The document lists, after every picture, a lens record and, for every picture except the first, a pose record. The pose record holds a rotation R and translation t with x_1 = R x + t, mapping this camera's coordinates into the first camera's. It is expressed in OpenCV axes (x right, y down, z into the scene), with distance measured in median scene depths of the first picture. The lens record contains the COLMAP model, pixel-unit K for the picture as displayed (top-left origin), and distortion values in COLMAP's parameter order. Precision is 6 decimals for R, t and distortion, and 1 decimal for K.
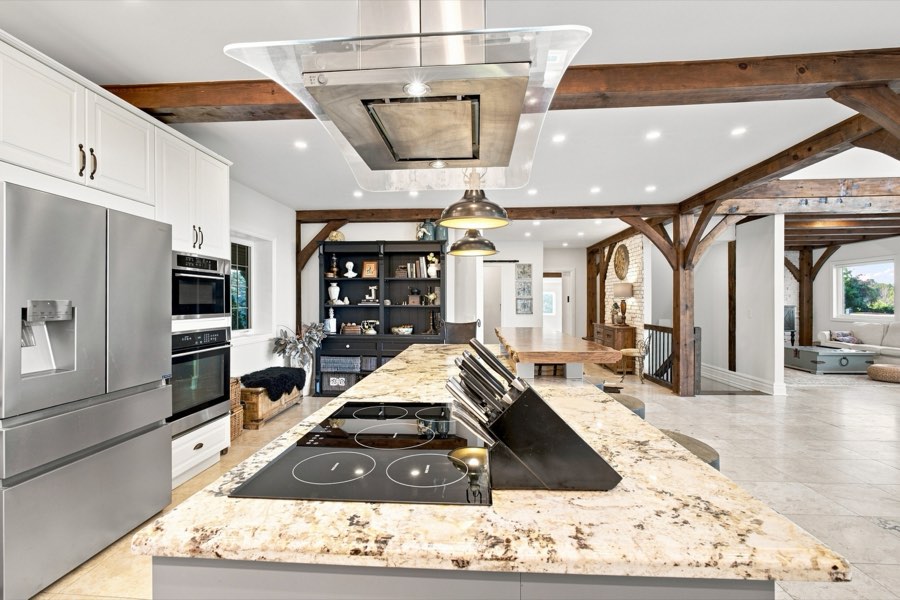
lens RADIAL K [[398.5, 0, 453.3], [0, 398.5, 303.2], [0, 0, 1]] dist [-0.017801, -0.000159]
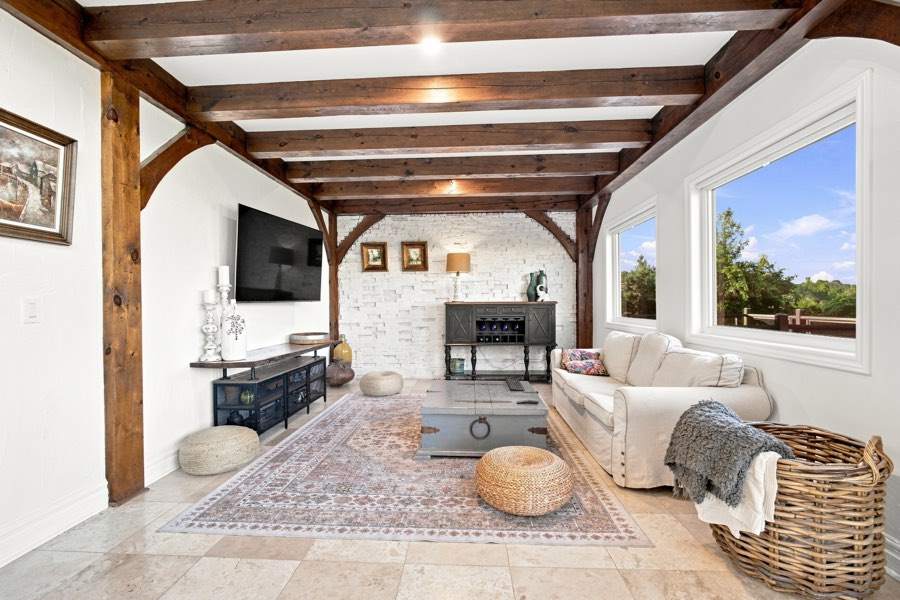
lens RADIAL K [[398.5, 0, 434.3], [0, 398.5, 304.8], [0, 0, 1]] dist [-0.017801, -0.000159]
pose [[0.999578, 0.000101, 0.029063, 1.106927], [-0.000245, 0.999988, 0.004947, 0.014944], [-0.029062, -0.004952, 0.999565, 0.675746]]
